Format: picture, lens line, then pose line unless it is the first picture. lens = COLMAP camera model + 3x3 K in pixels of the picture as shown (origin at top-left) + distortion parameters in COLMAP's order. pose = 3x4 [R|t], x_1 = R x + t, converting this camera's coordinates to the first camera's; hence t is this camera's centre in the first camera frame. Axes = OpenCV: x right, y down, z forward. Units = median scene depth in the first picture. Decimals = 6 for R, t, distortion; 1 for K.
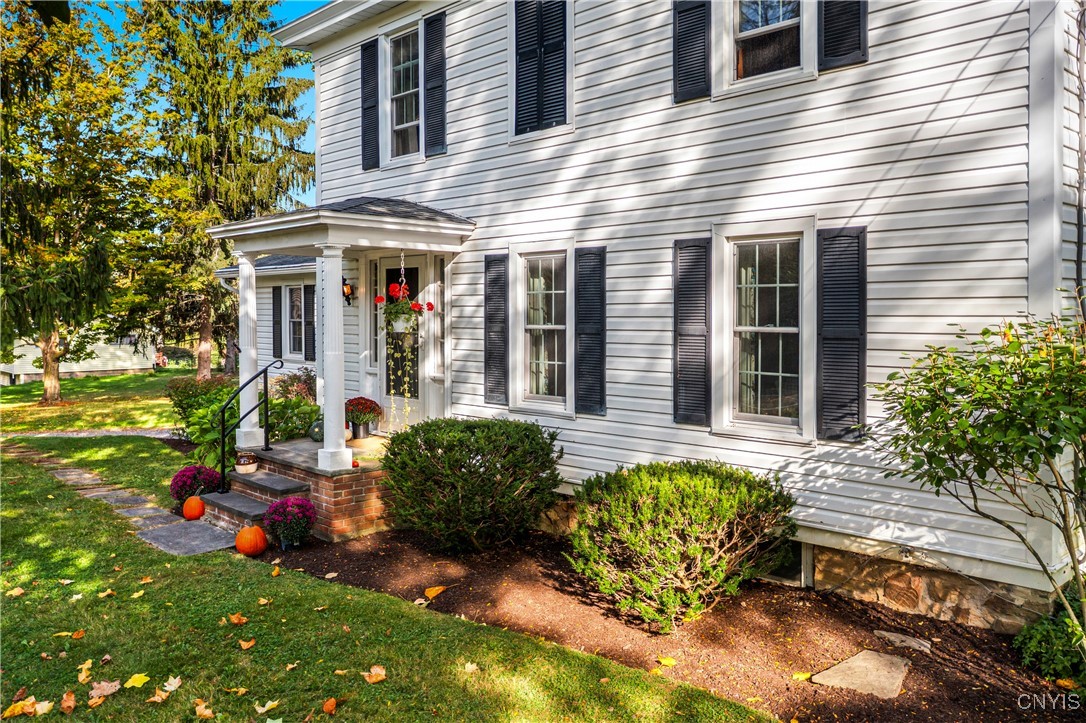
lens RADIAL K [[881.1, 0, 541.2], [0, 881.1, 305.2], [0, 0, 1]] dist [0.001231, 0.004382]
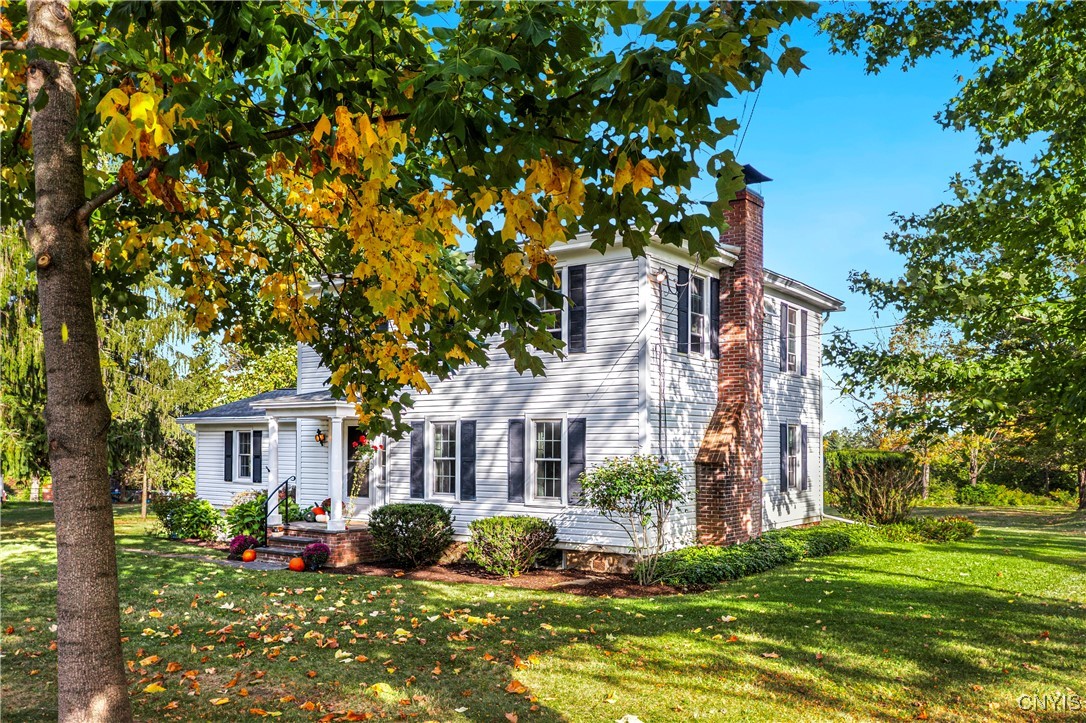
lens RADIAL K [[919.1, 0, 542.4], [0, 919.1, 420.1], [0, 0, 1]] dist [-0.036895, 0.147690]
pose [[0.980163, 0.014382, 0.197670, -0.166363], [-0.009517, 0.999629, -0.025537, -0.009652], [-0.197964, 0.023149, 0.979936, -0.951173]]
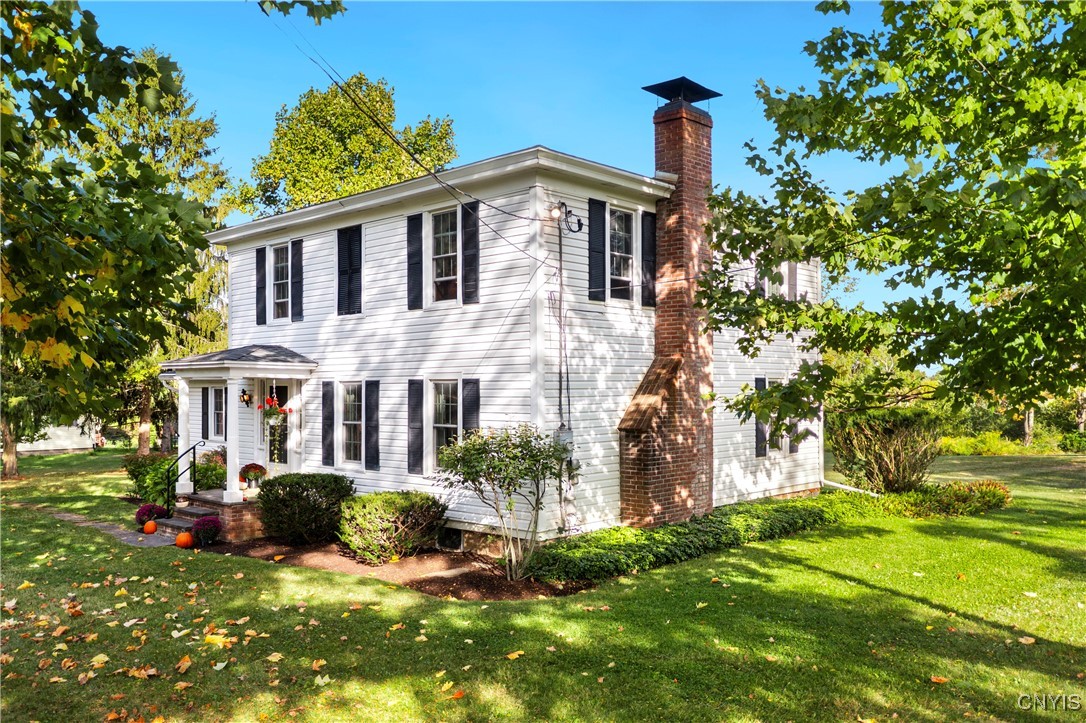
lens RADIAL K [[890.9, 0, 543.0], [0, 890.9, 361.5], [0, 0, 1]] dist [-0.034431, 0.125293]
pose [[0.997937, 0.002478, 0.064159, 0.241570], [-0.000931, 0.999708, -0.024129, -0.049172], [-0.064200, 0.024020, 0.997648, -0.737958]]
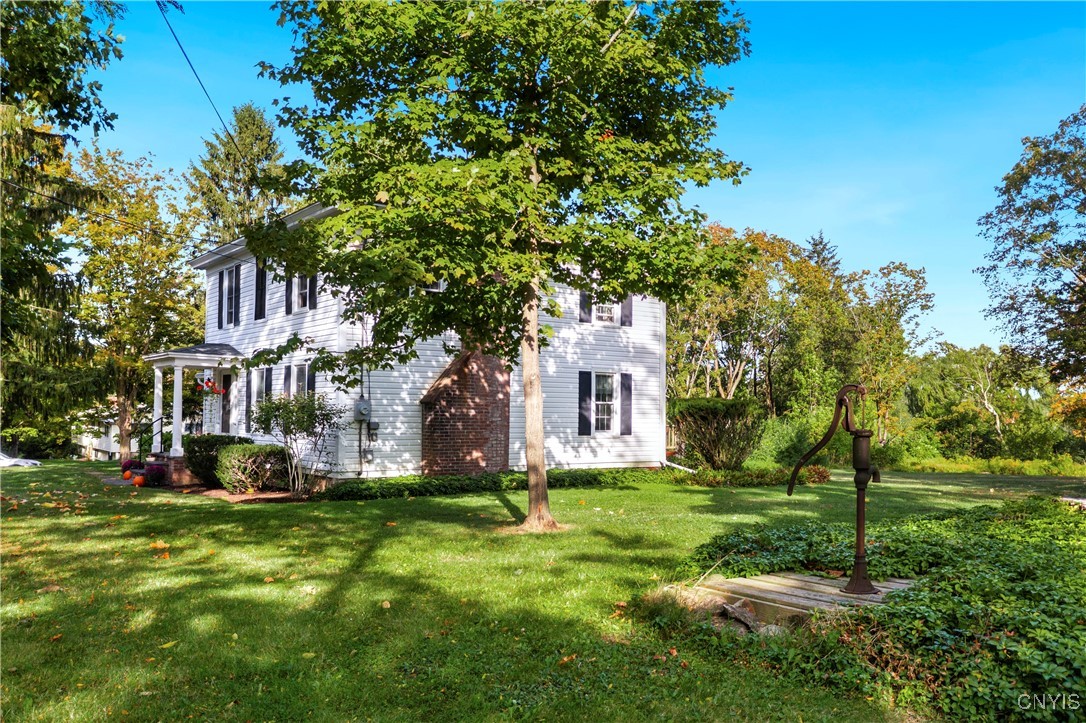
lens RADIAL K [[890.9, 0, 543.0], [0, 890.9, 361.5], [0, 0, 1]] dist [-0.034431, 0.125293]
pose [[0.993359, 0.011928, -0.114439, 0.919577], [-0.018264, 0.998348, -0.054474, 0.033935], [0.113600, 0.056202, 0.991936, -1.173360]]
